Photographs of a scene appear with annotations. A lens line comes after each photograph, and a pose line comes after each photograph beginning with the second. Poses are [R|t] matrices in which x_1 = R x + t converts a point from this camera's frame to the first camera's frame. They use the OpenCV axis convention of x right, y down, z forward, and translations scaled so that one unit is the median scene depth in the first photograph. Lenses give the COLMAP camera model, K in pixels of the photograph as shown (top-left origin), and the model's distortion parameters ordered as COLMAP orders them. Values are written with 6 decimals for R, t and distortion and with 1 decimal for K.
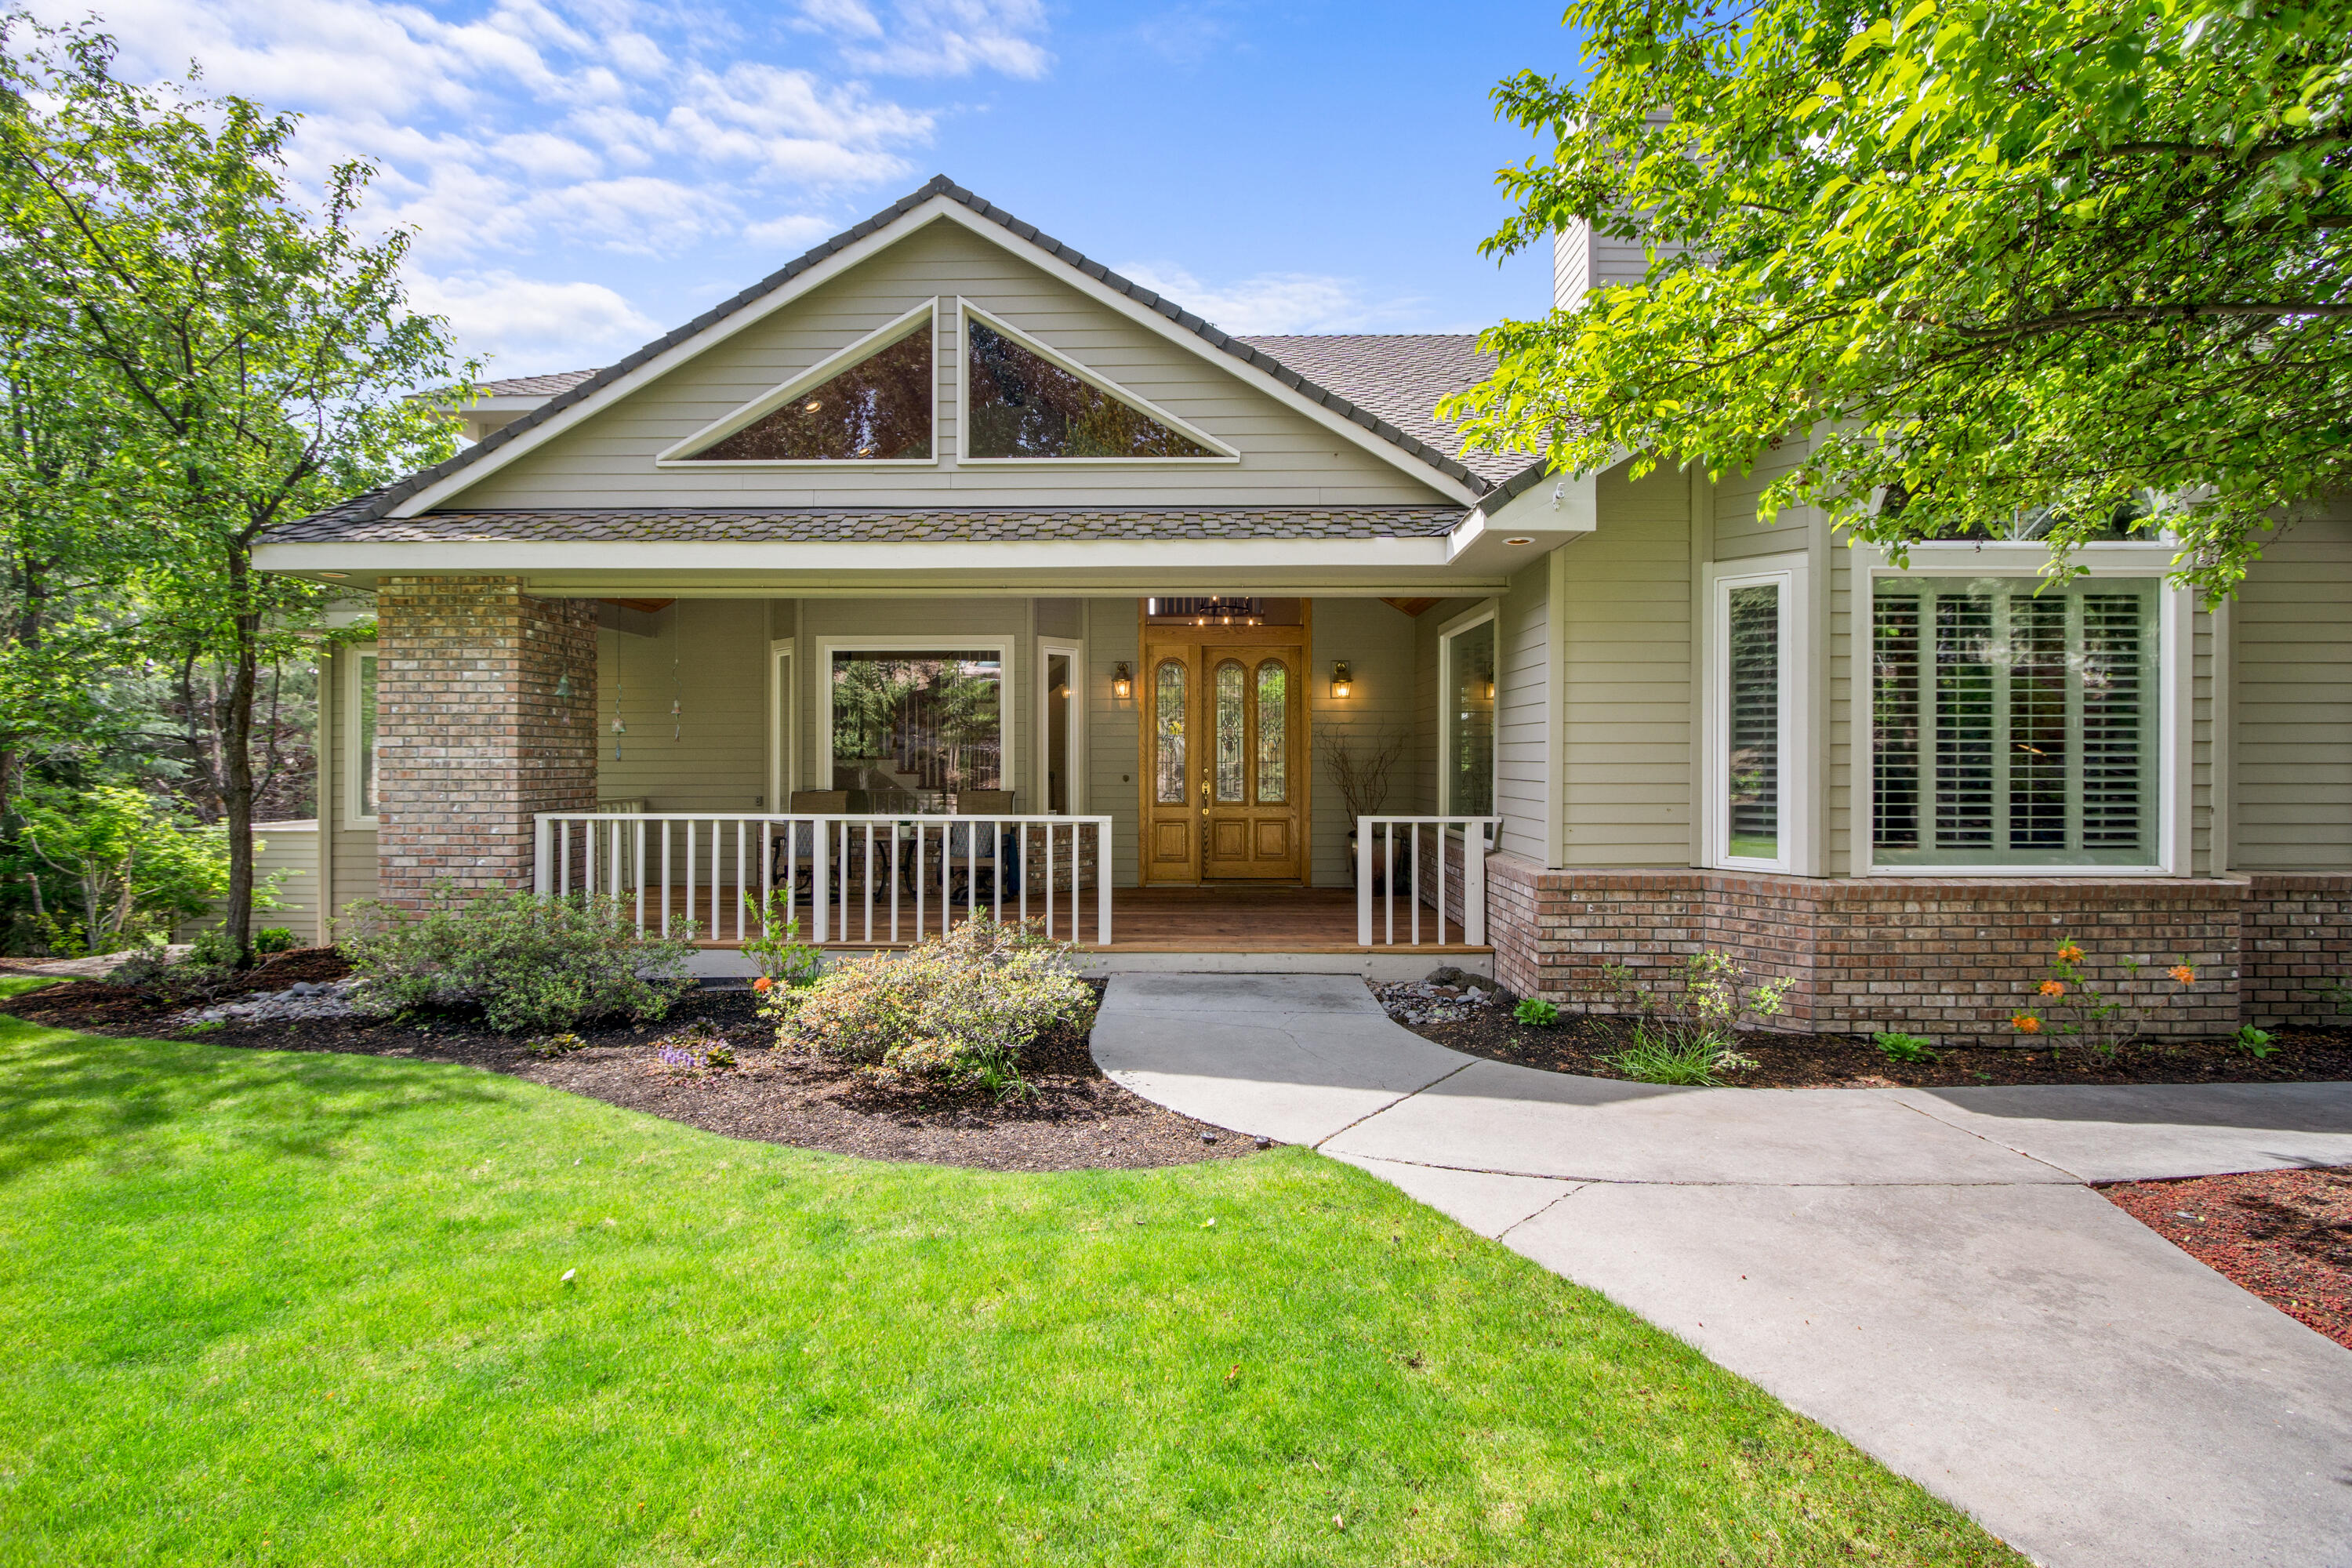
lens RADIAL K [[1048.7, 0, 1167.4], [0, 1048.7, 752.9], [0, 0, 1]] dist [-0.018296, 0.000046]
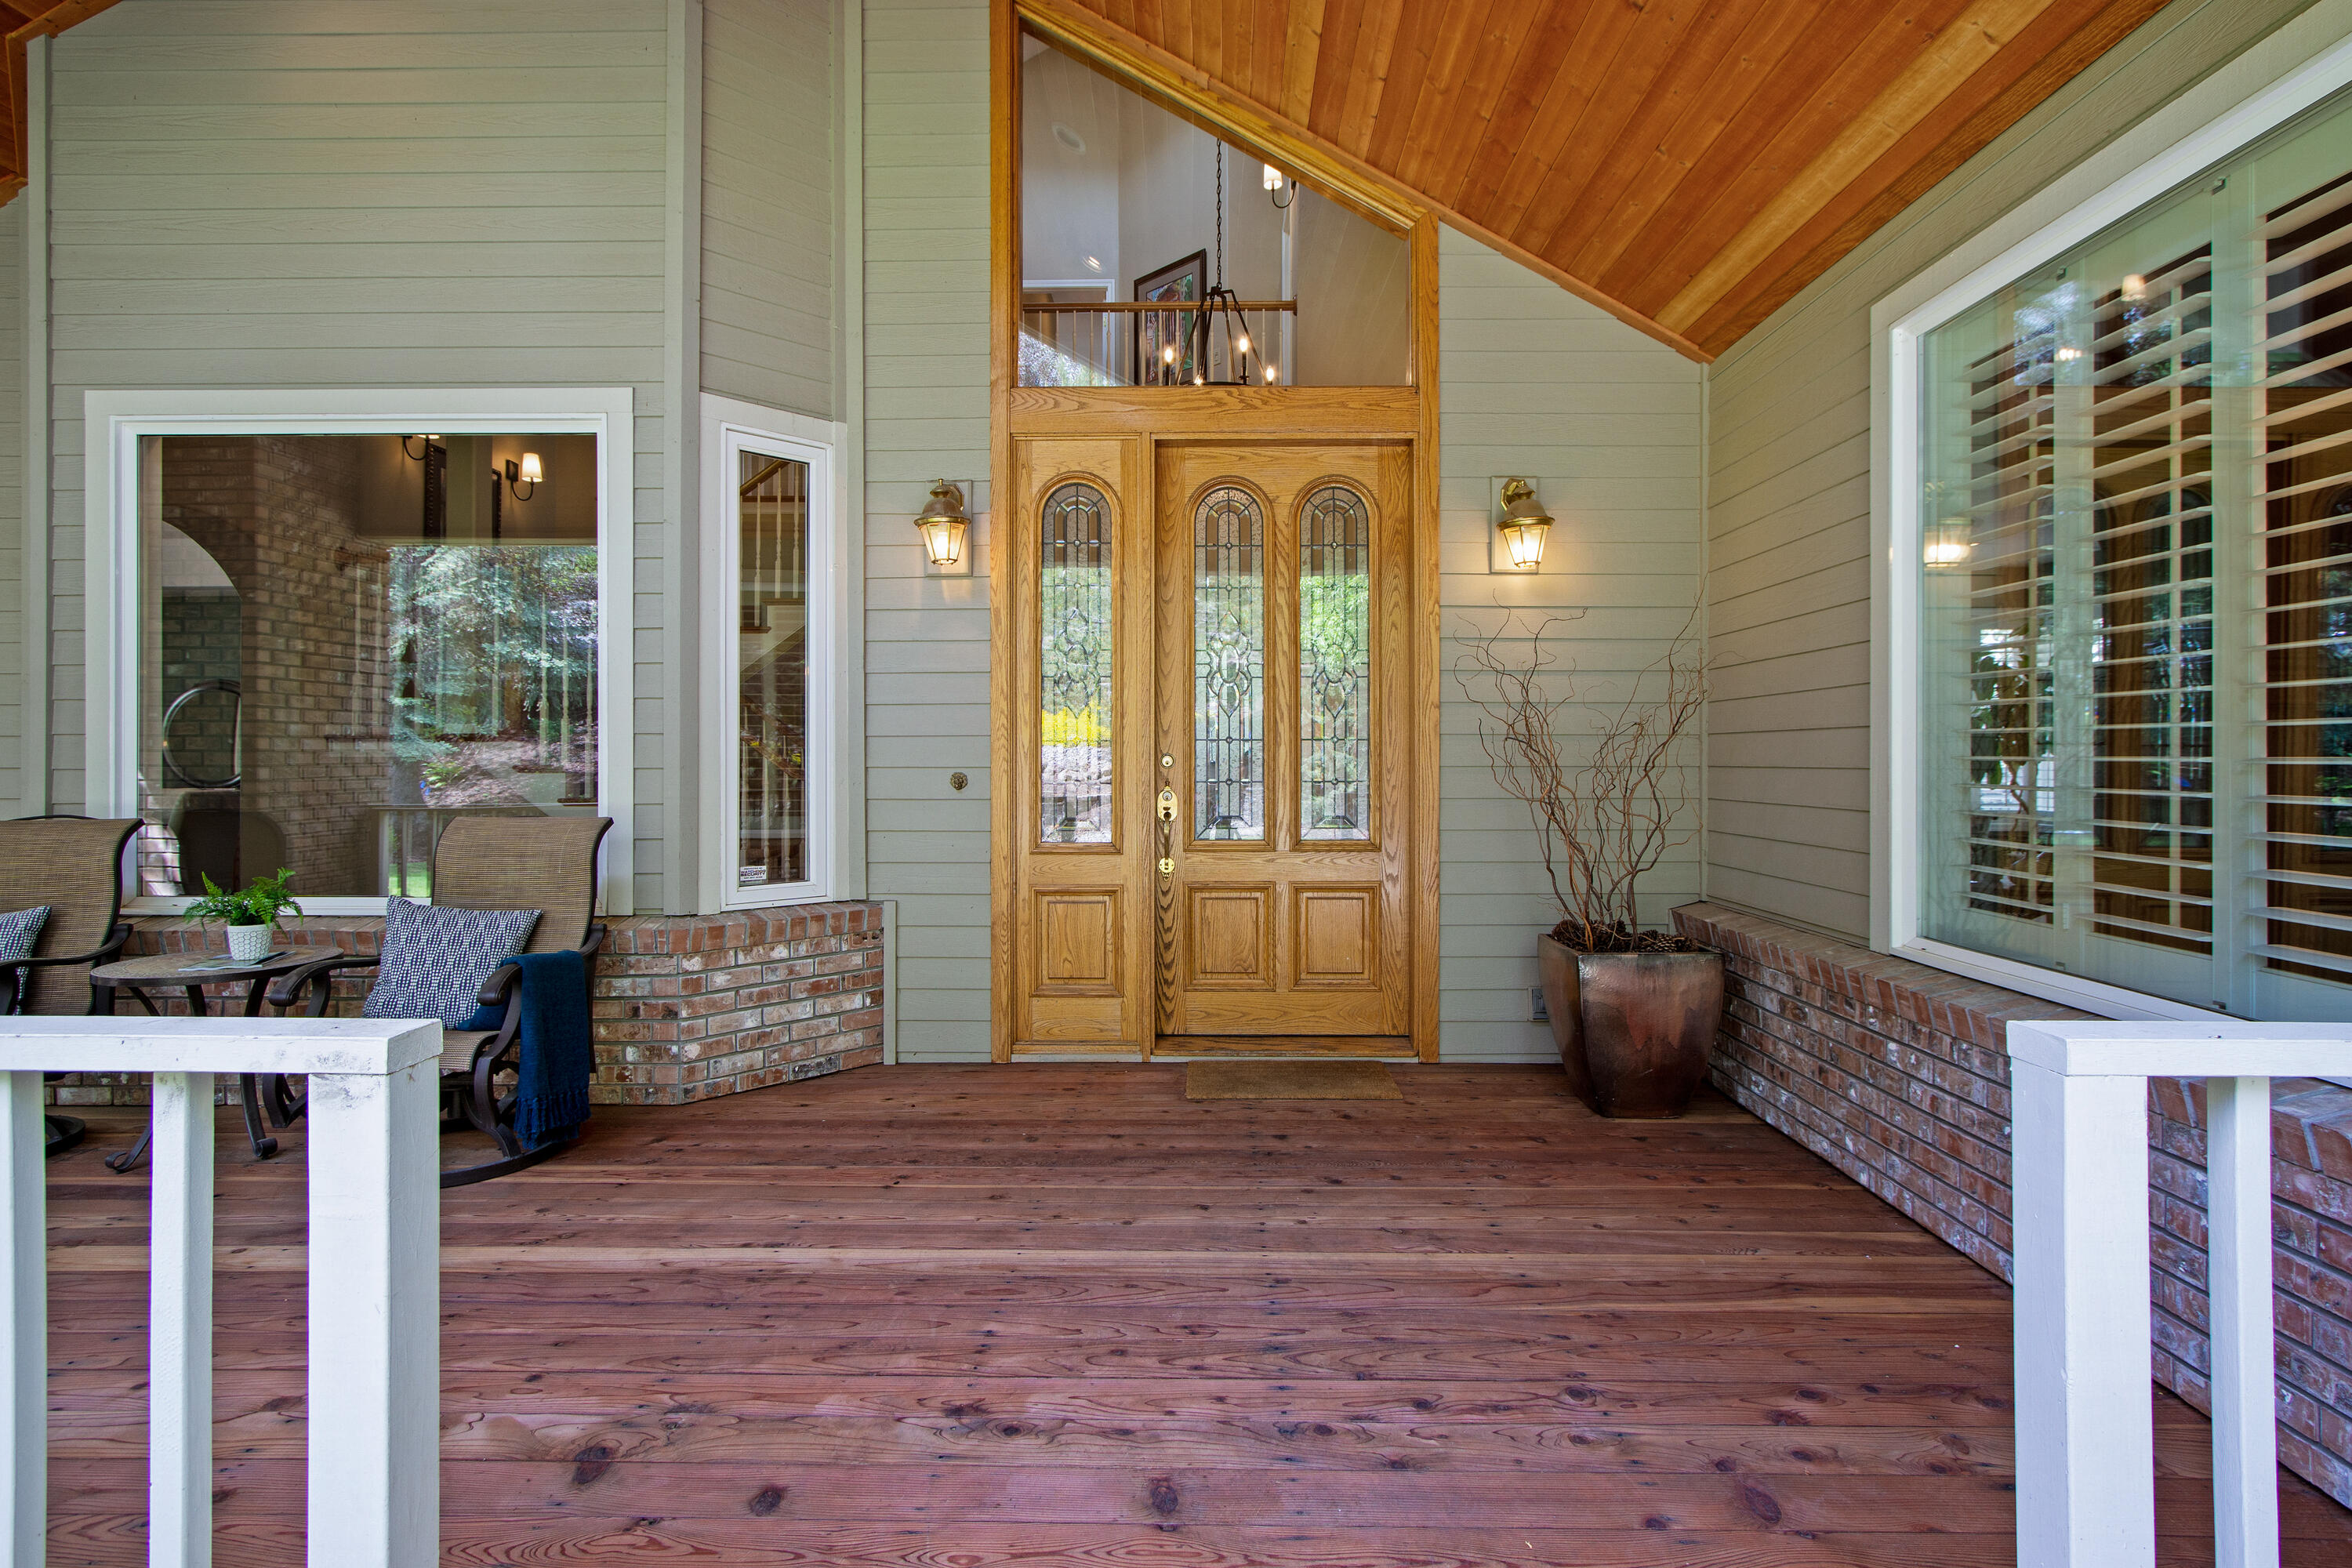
lens RADIAL K [[1121.2, 0, 1186.9], [0, 1121.2, 747.2], [0, 0, 1]] dist [-0.000168, -0.000010]
pose [[0.999947, -0.001206, -0.010201, 0.071935], [0.001098, 0.999943, -0.010593, 0.024162], [0.010213, 0.010581, 0.999892, 0.866630]]
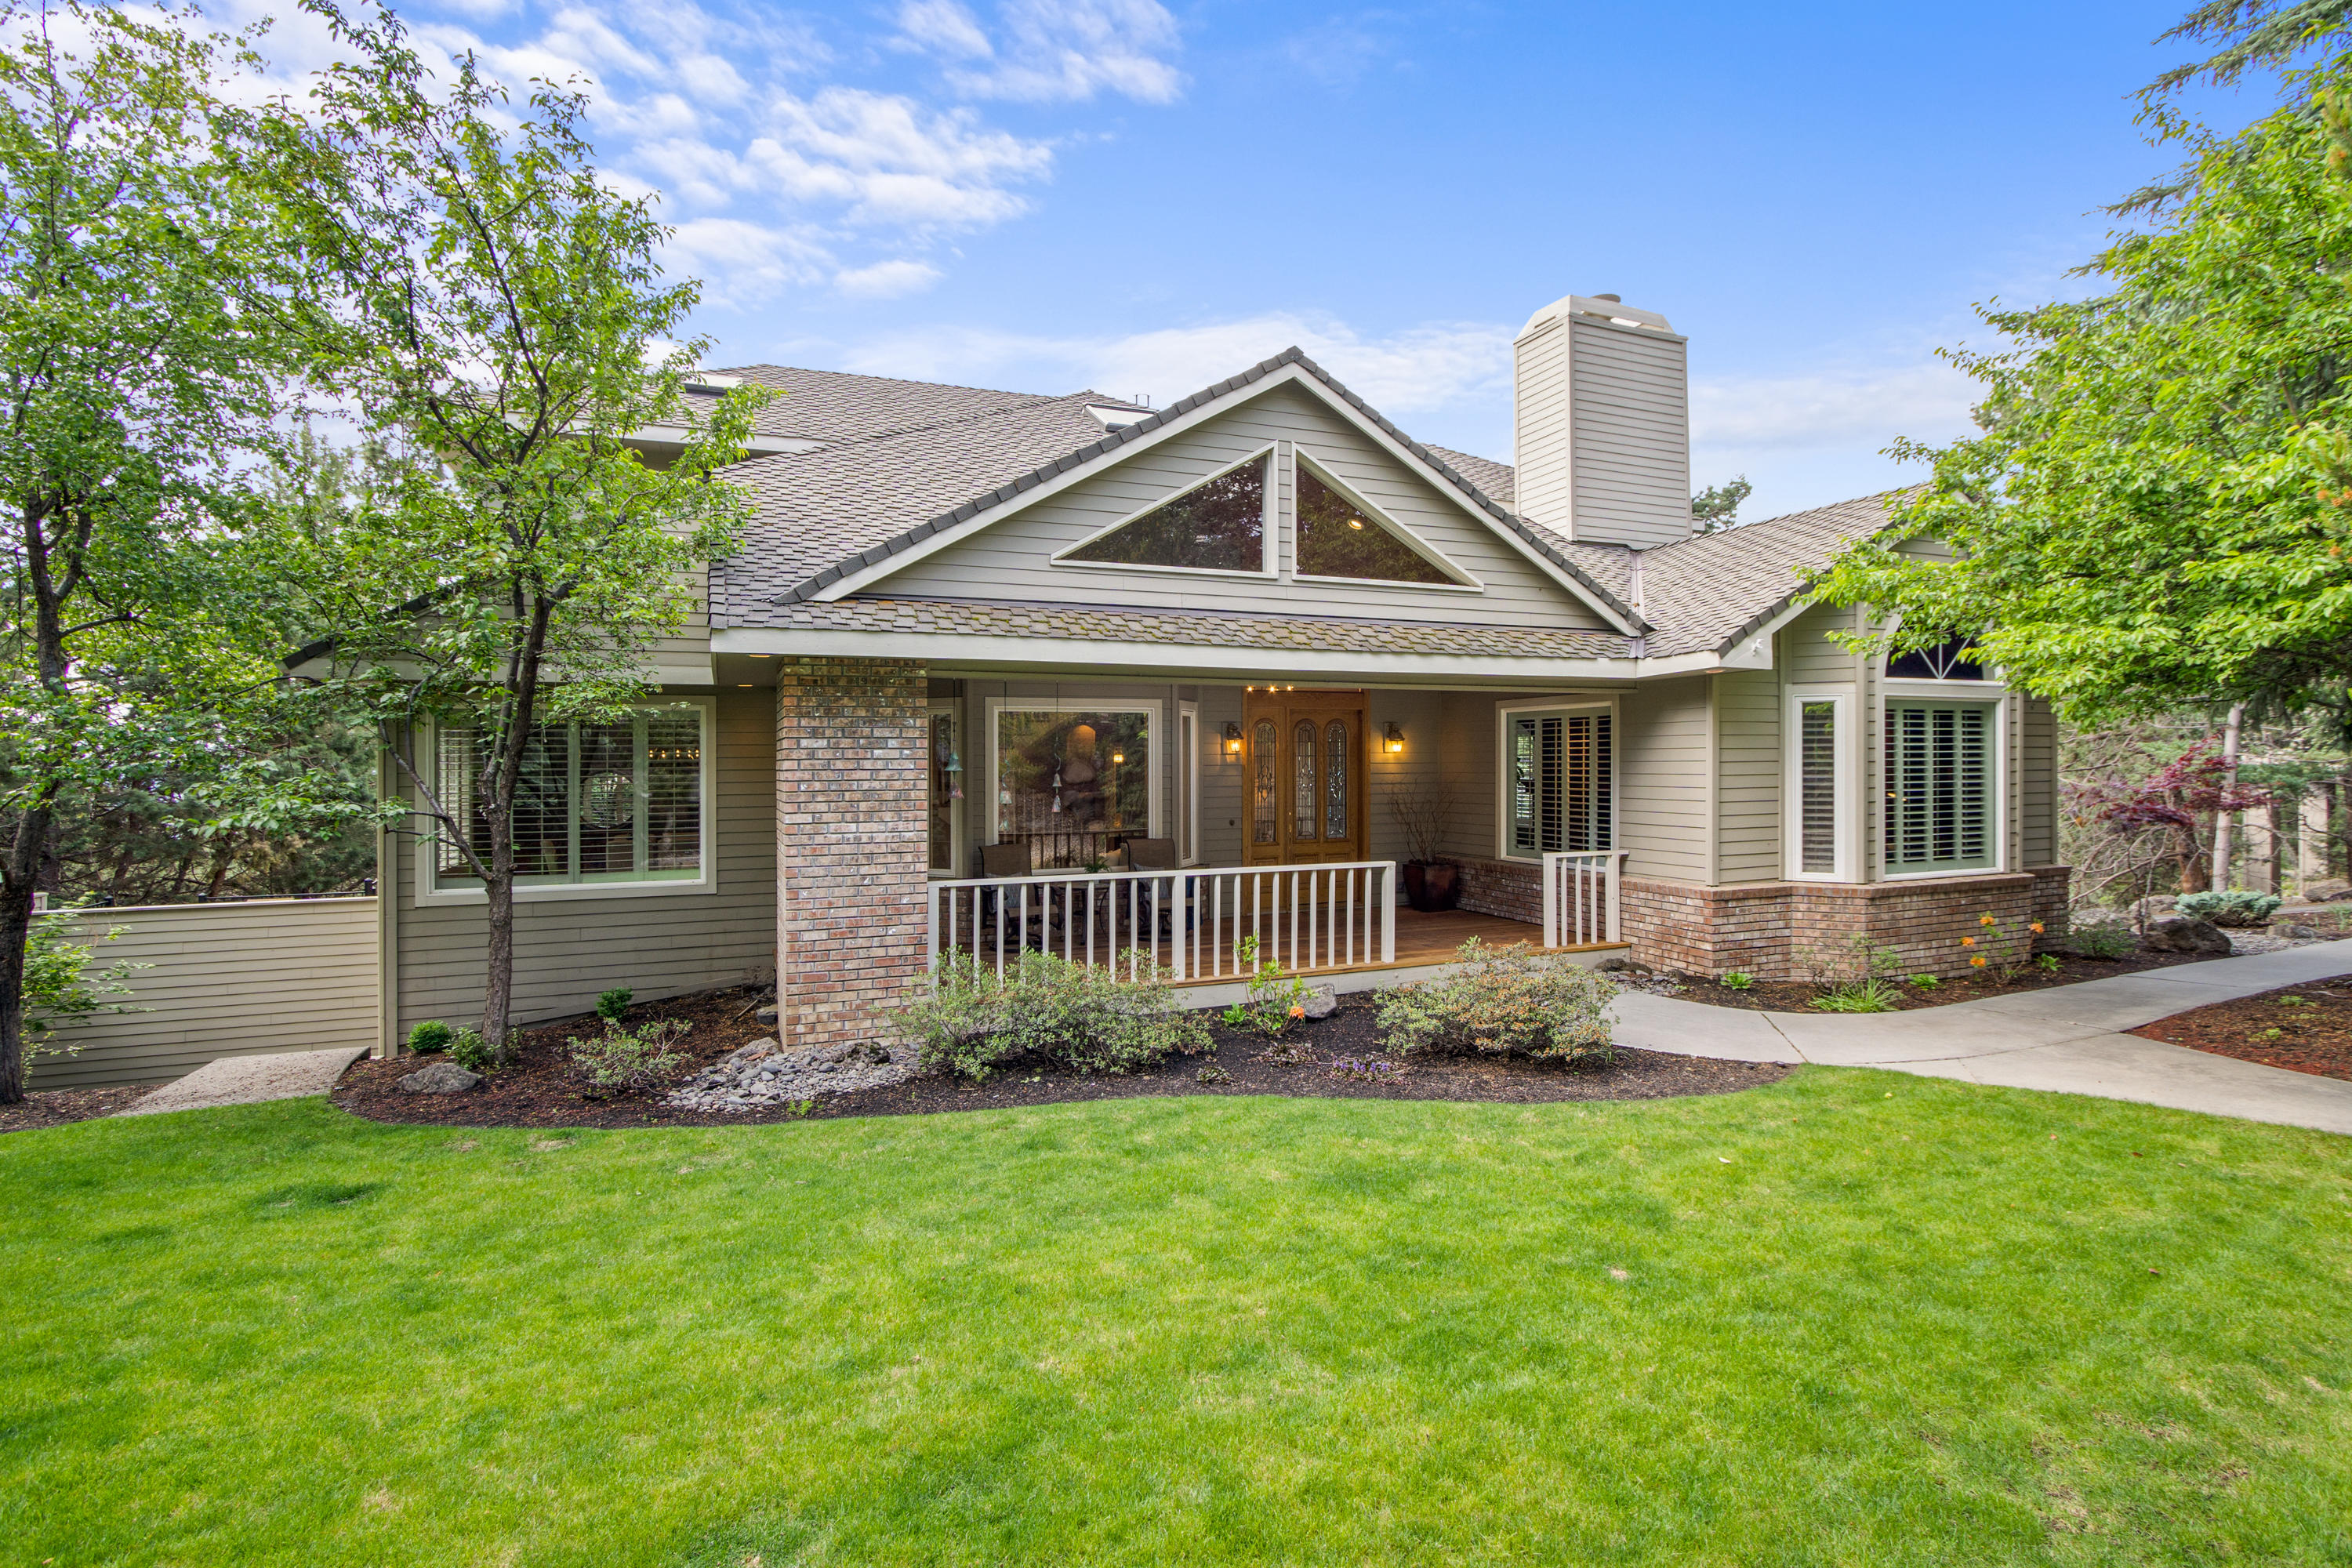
lens RADIAL K [[1077.4, 0, 1179.8], [0, 1077.4, 755.7], [0, 0, 1]] dist [-0.020409, 0.000239]
pose [[0.925659, -0.004776, 0.378328, -0.801548], [0.007643, 0.999952, -0.006077, -0.063294], [-0.378281, 0.008517, 0.925652, -0.116559]]
